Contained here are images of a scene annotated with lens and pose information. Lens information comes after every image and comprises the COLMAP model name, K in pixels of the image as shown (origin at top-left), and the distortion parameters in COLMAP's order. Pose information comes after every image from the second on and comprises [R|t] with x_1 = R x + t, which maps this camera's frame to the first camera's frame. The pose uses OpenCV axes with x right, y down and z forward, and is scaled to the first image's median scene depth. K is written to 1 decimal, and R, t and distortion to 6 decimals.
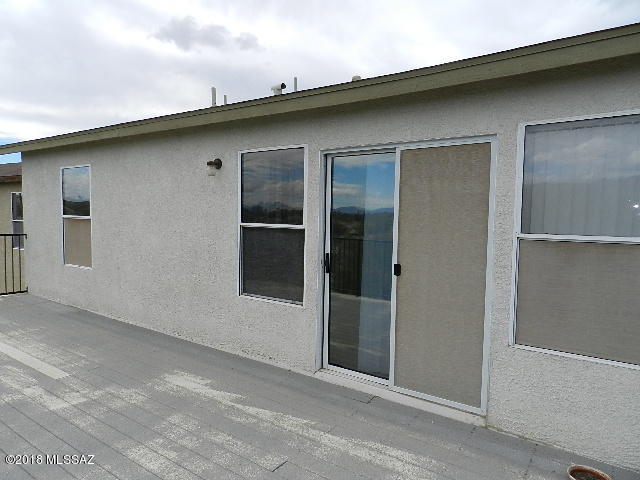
lens RADIAL K [[430.8, 0, 321.5], [0, 430.8, 239.4], [0, 0, 1]] dist [0.015434, -0.002604]
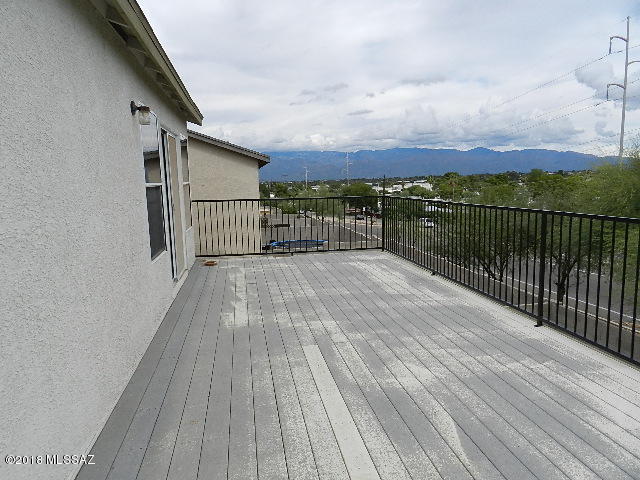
lens RADIAL K [[430.8, 0, 320.5], [0, 430.8, 239.0], [0, 0, 1]] dist [0.015434, -0.002604]
pose [[-0.718970, -0.093642, 0.688705, -1.383864], [0.059409, 0.978977, 0.195129, -0.102597], [-0.692498, 0.181208, -0.698291, 1.787229]]
